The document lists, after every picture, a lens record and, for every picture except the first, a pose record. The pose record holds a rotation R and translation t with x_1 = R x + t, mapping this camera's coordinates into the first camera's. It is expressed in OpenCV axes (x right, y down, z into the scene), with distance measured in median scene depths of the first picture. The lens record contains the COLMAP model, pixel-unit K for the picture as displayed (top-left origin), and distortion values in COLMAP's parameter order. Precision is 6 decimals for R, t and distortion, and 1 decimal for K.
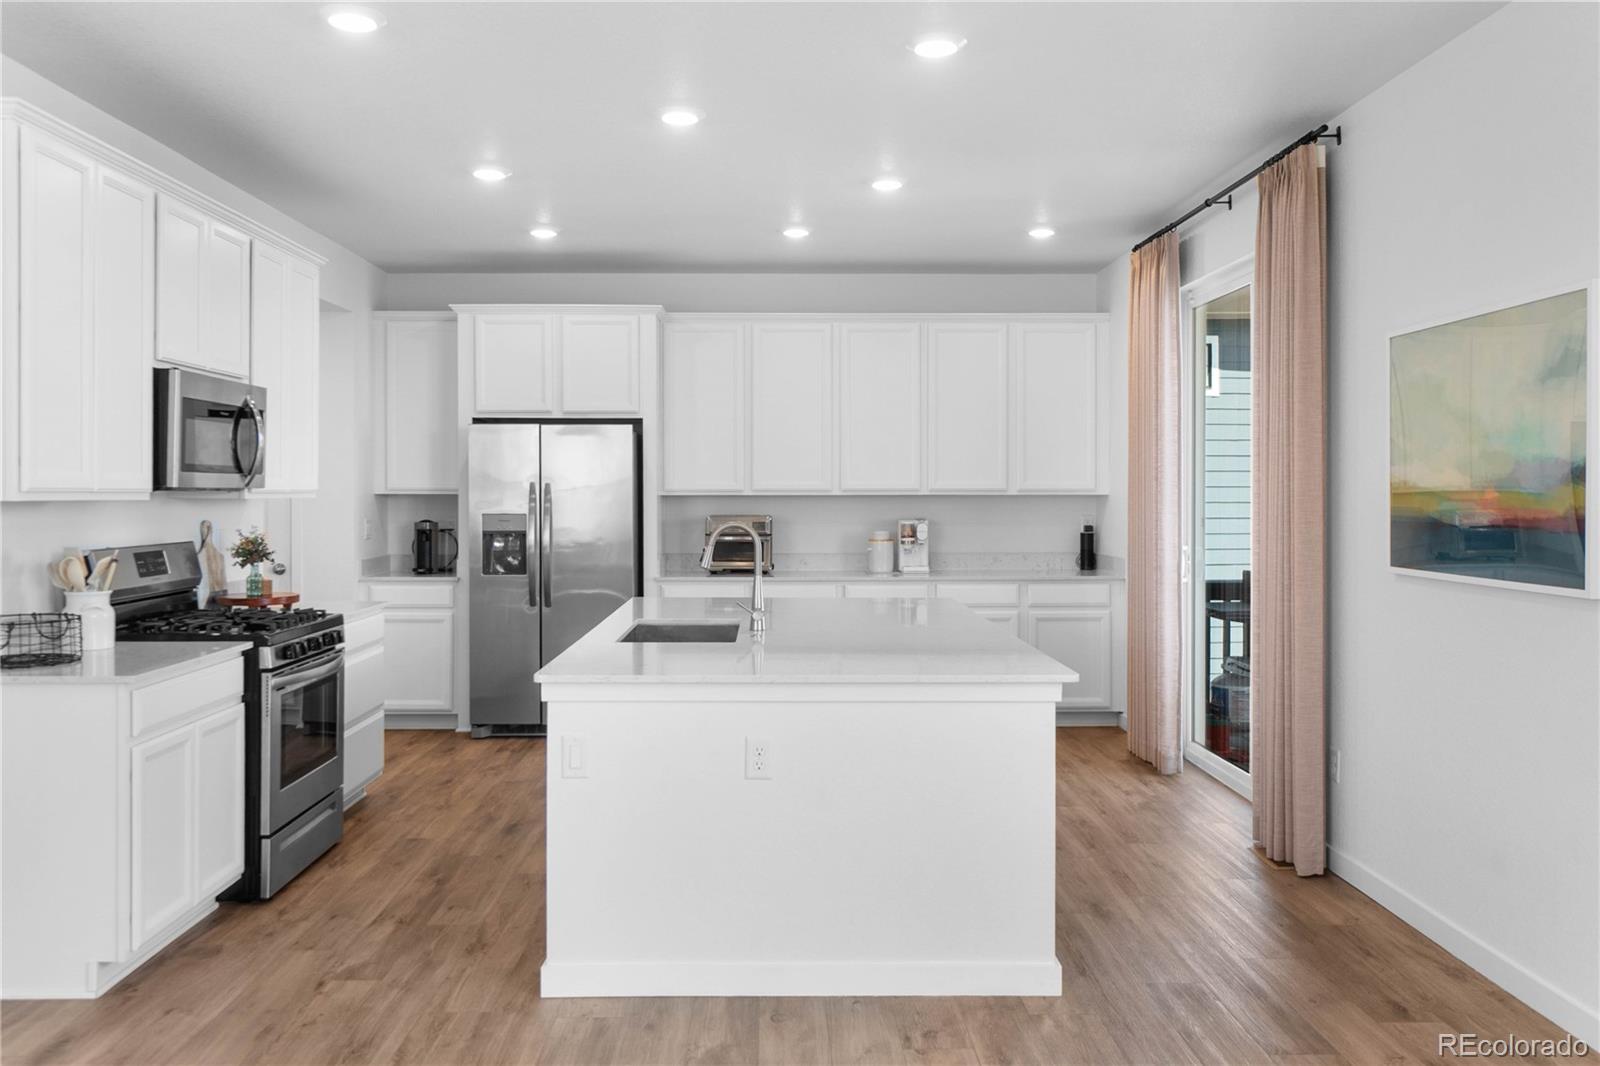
lens RADIAL K [[1300.3, 0, 800.0], [0, 1300.3, 533.0], [0, 0, 1]] dist [-0.004511, 0.001122]
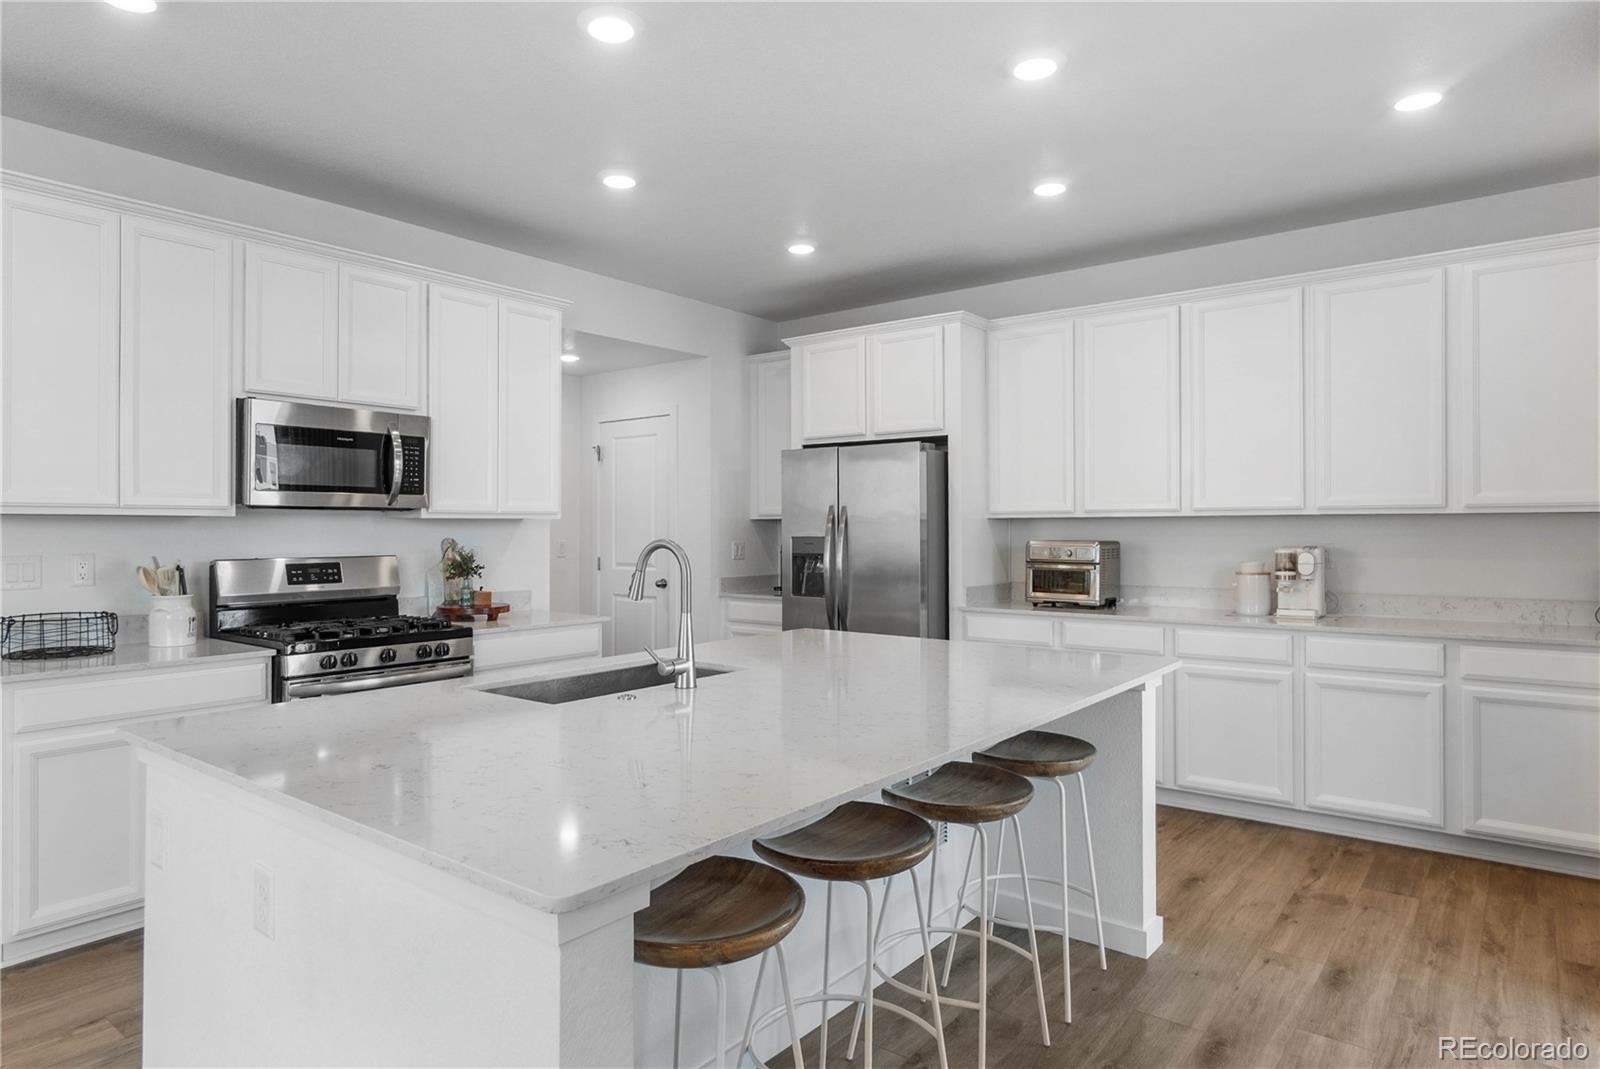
lens RADIAL K [[951.5, 0, 800.0], [0, 951.5, 534.5], [0, 0, 1]] dist [0.003619, 0.000105]
pose [[0.755148, 0.001399, -0.655553, 0.240570], [-0.019320, 0.999611, -0.020121, -0.001102], [0.655269, 0.027860, 0.754881, 0.408955]]
